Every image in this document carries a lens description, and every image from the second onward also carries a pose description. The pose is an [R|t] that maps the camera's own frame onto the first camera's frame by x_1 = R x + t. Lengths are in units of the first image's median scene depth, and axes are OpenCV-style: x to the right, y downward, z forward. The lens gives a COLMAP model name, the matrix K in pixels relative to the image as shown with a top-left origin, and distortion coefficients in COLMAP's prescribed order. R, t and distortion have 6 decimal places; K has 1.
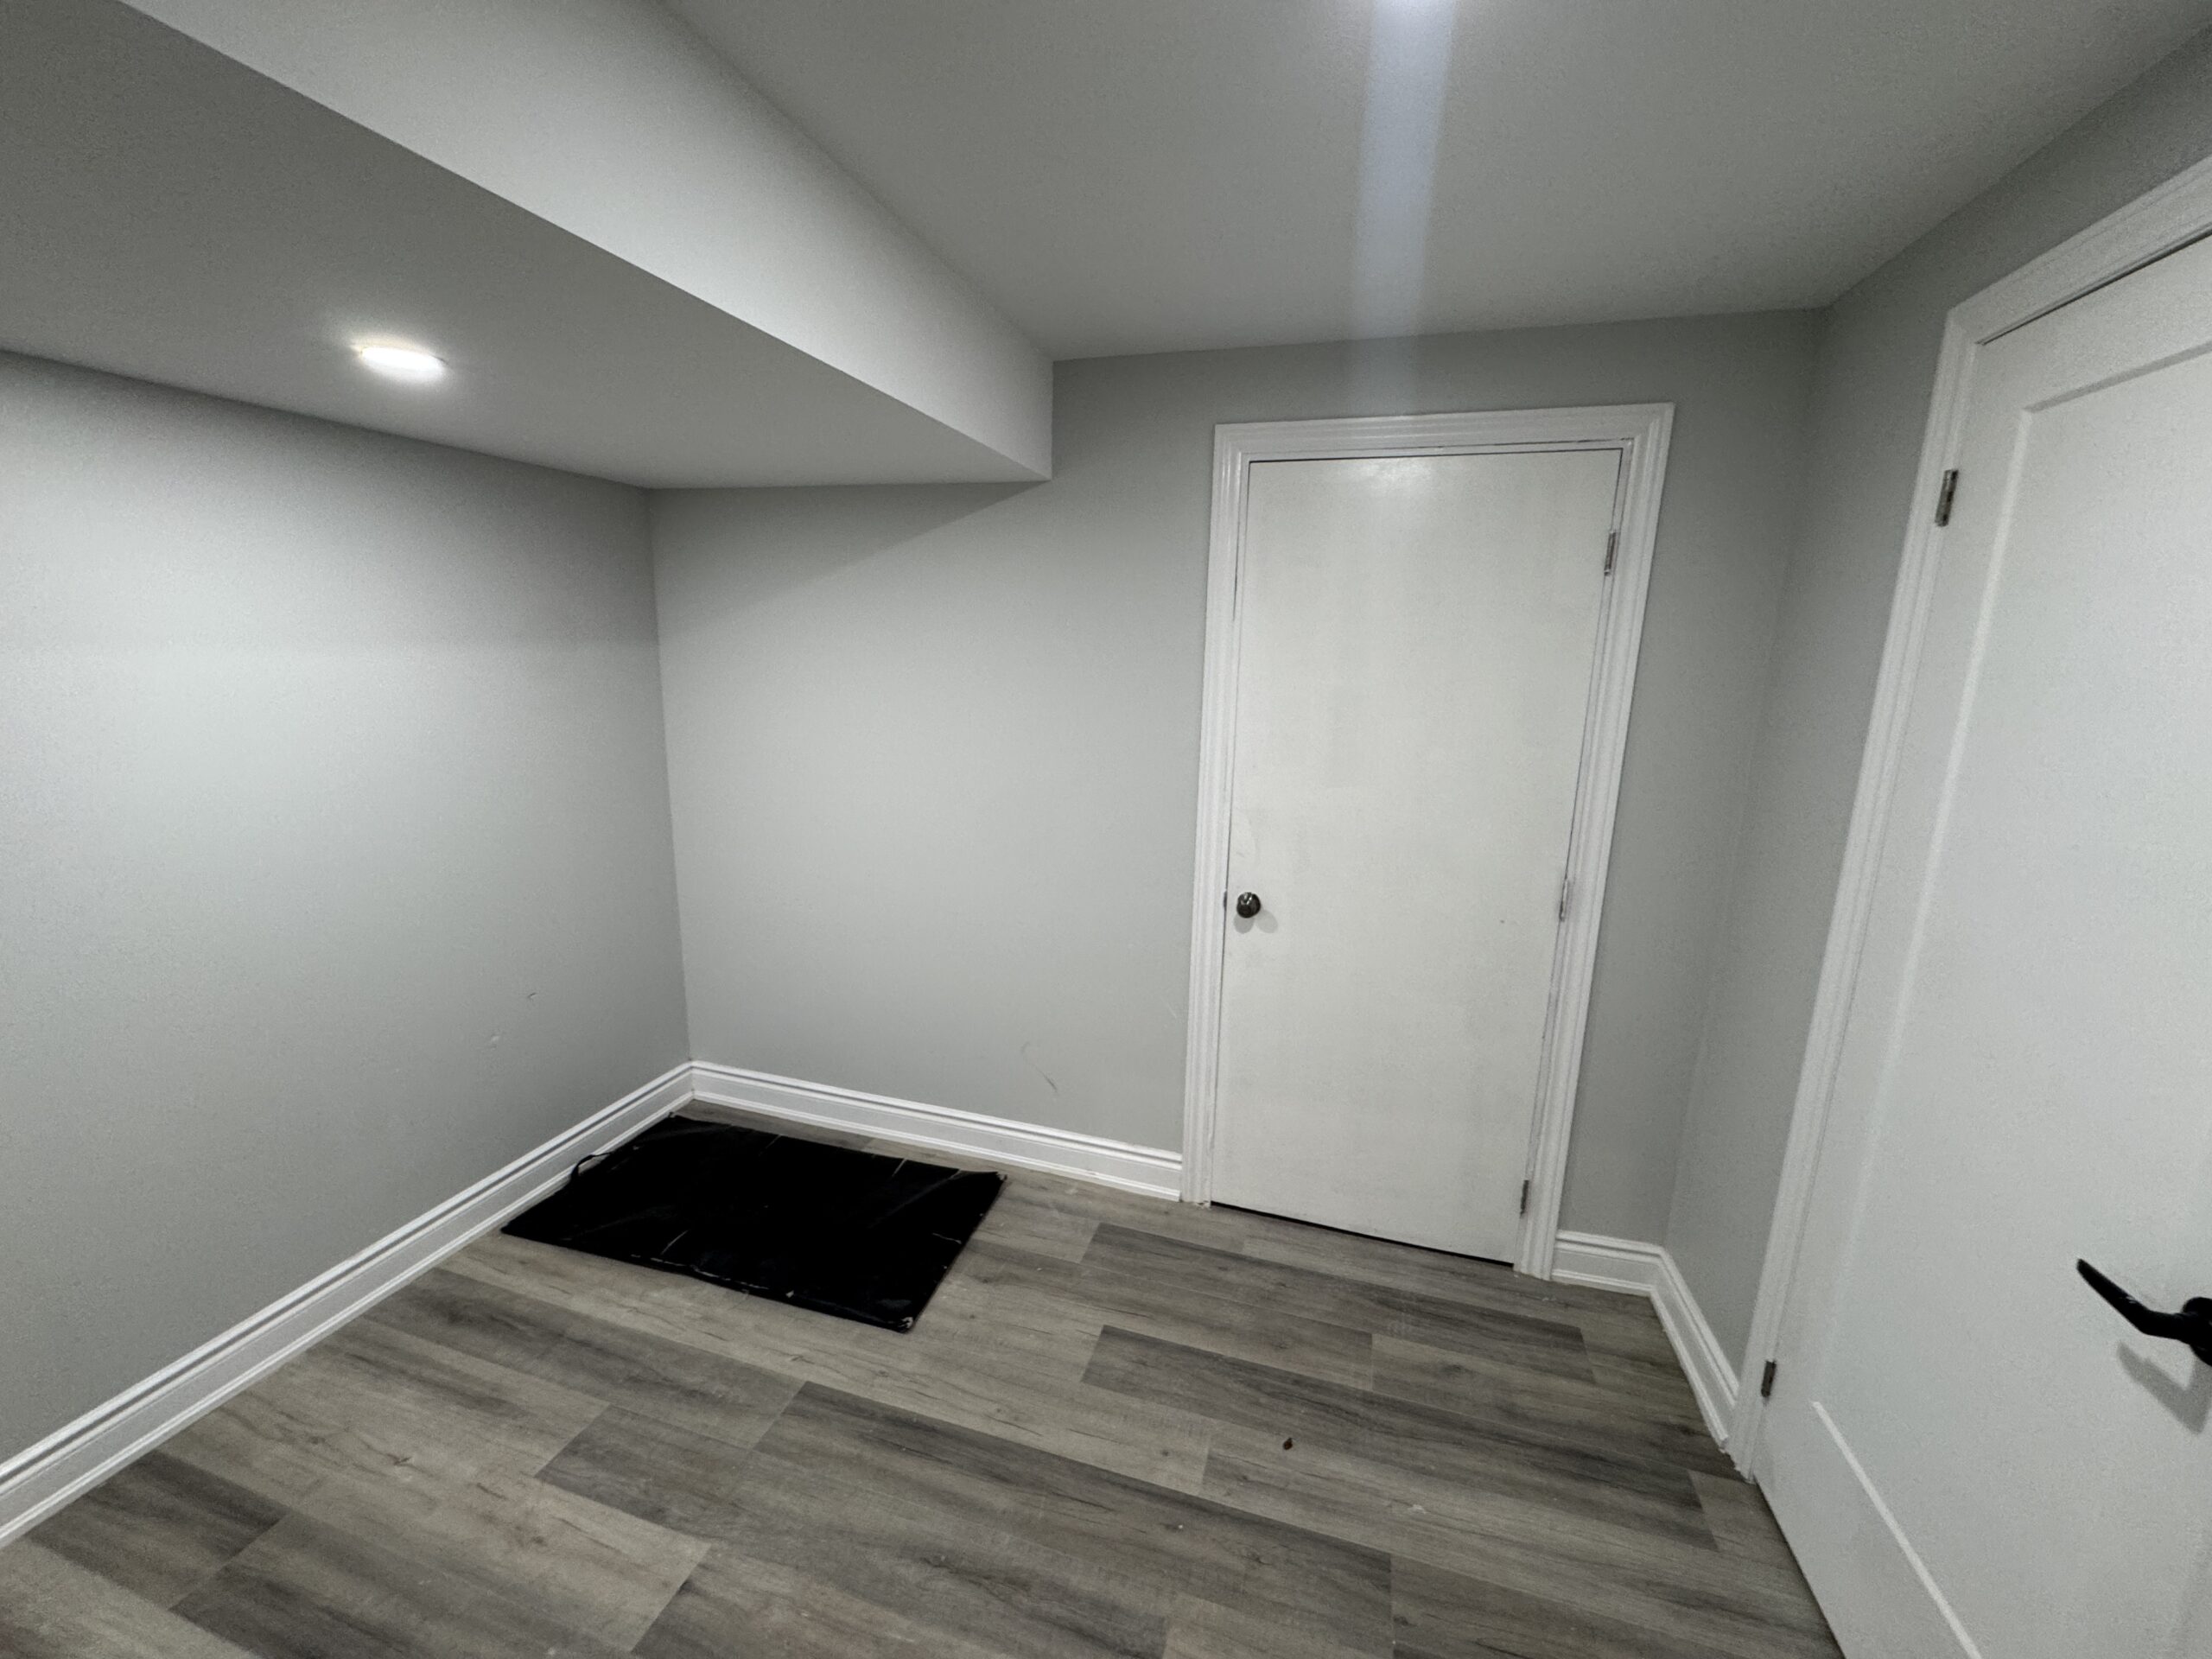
lens RADIAL K [[885.4, 0, 1104.5], [0, 885.4, 827.8], [0, 0, 1]] dist [0.001521, -0.000348]
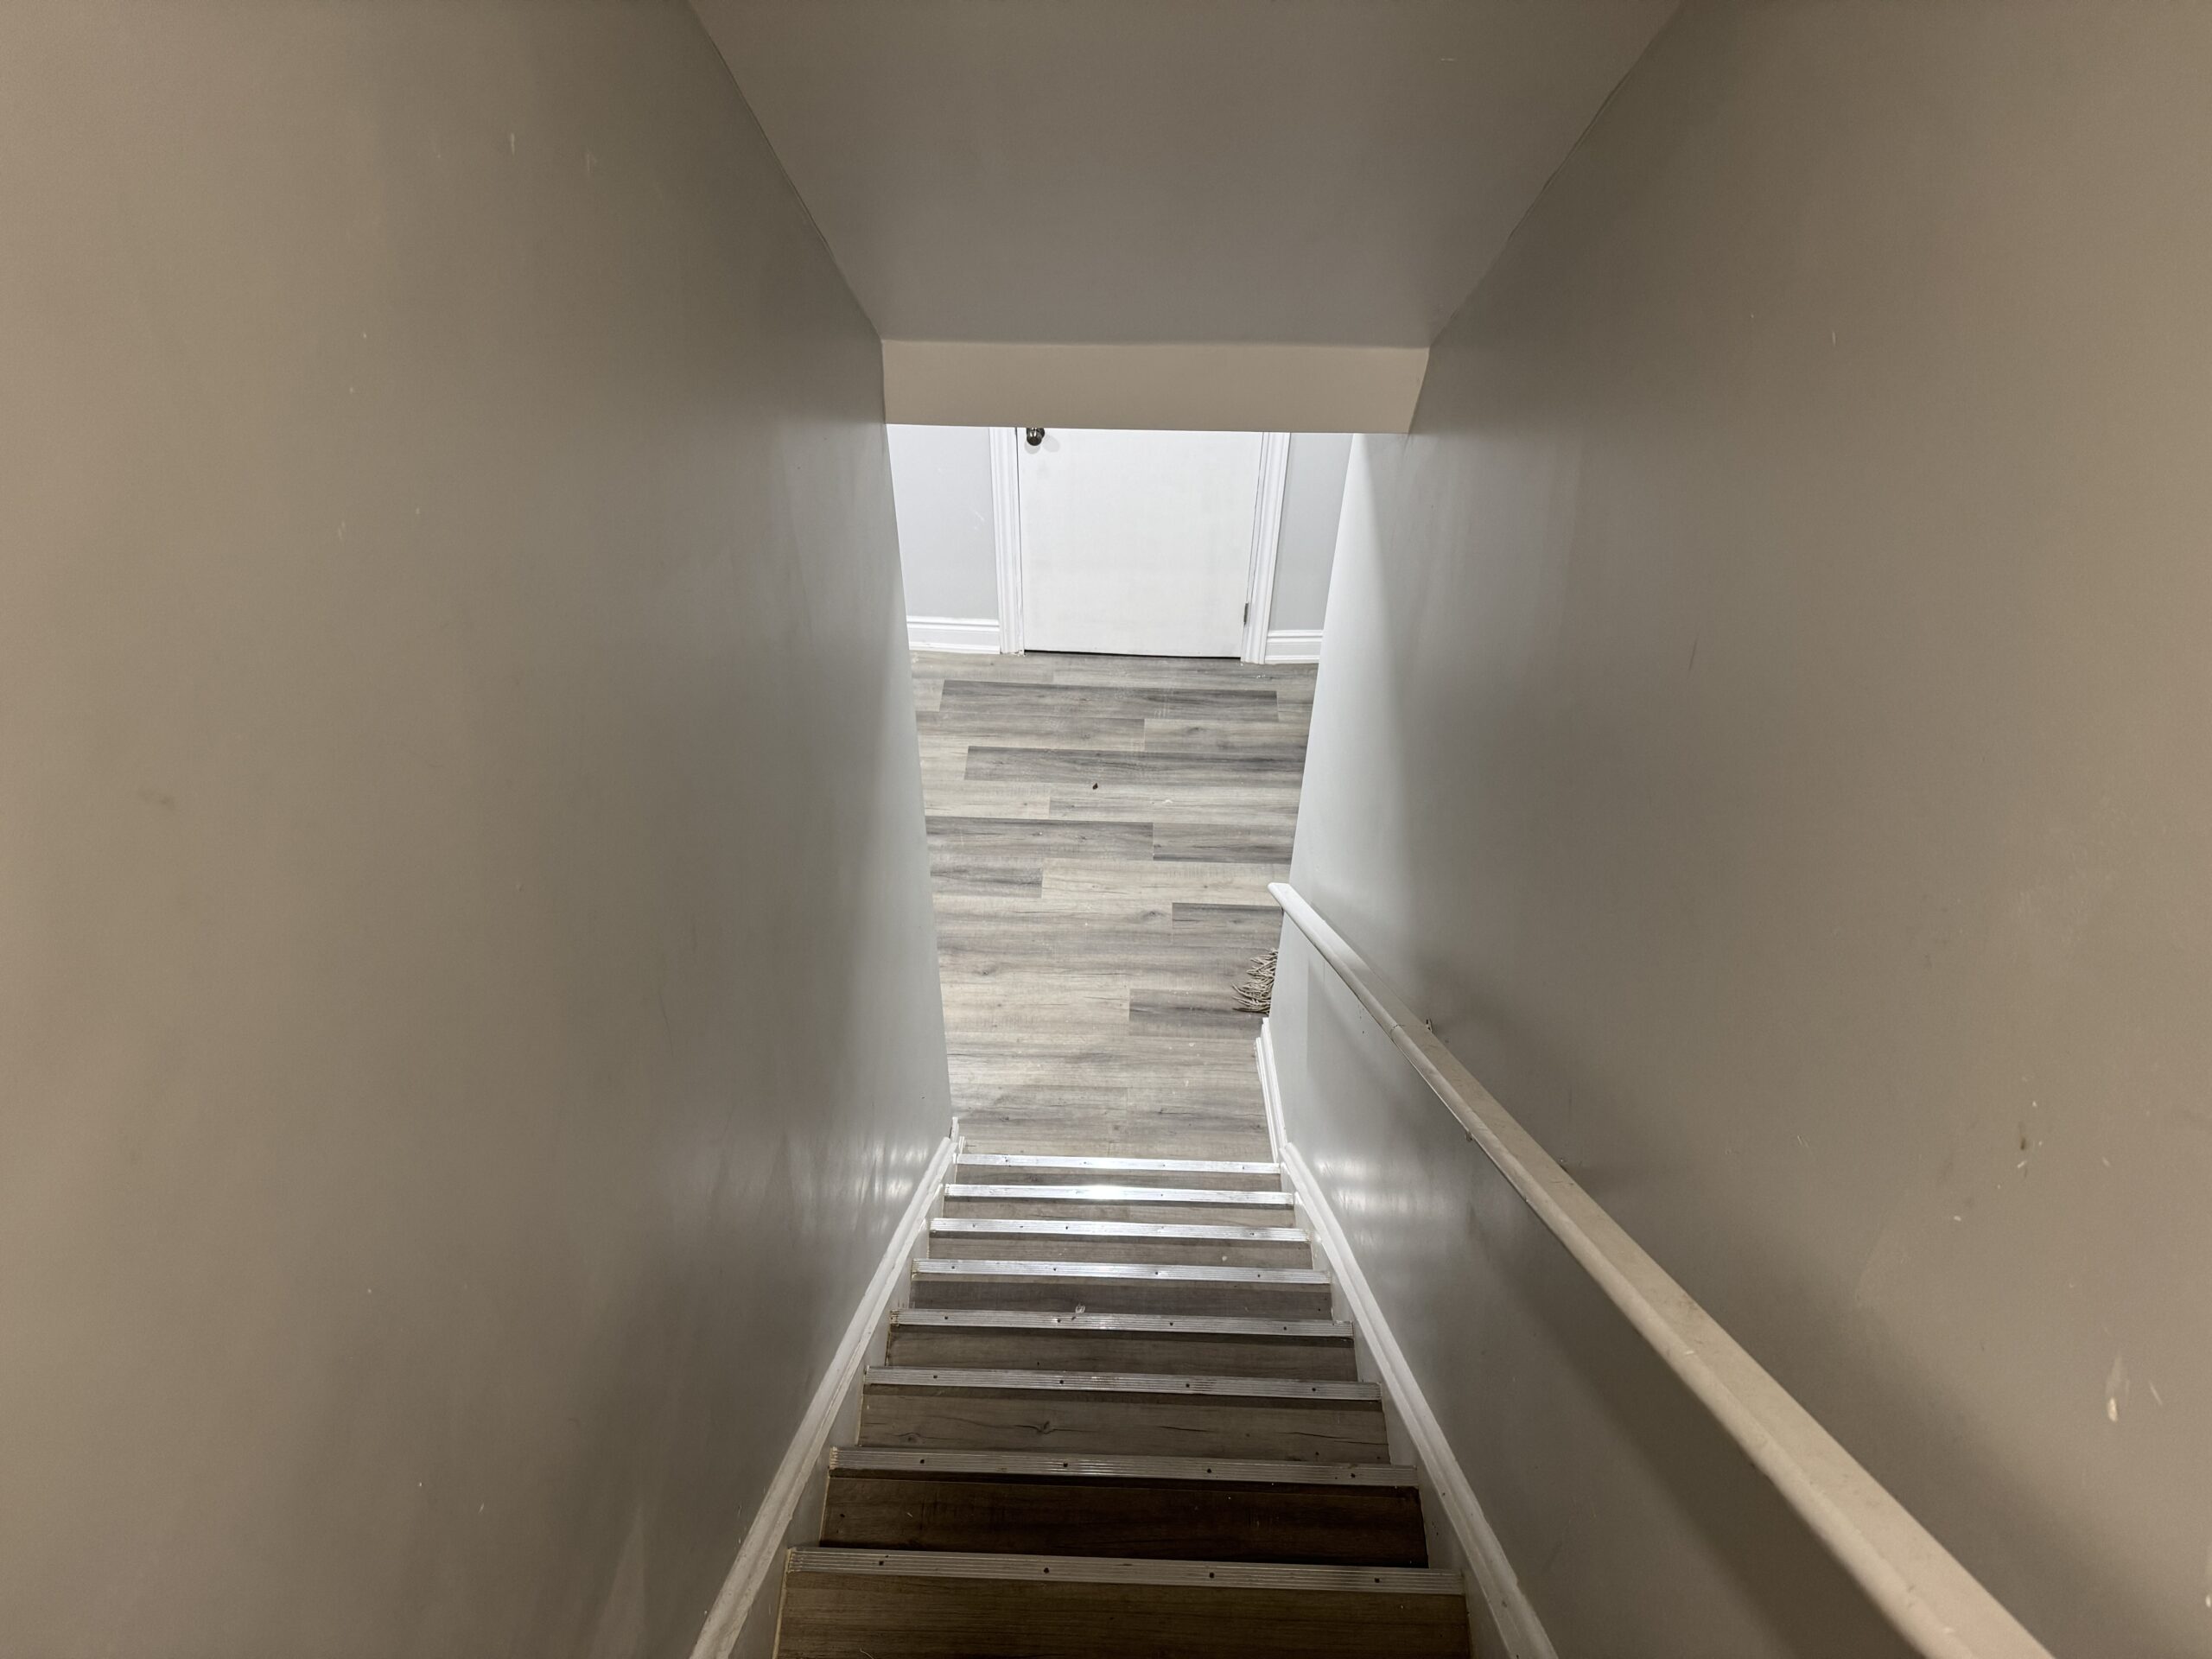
lens RADIAL K [[1543.9, 0, 1104.4], [0, 1543.9, 829.1], [0, 0, 1]] dist [0.000889, 0.000008]
pose [[0.965114, -0.190561, 0.179557, -0.275217], [0.063245, 0.835145, 0.546382, -0.724380], [-0.254075, -0.515965, 0.818062, -1.250160]]
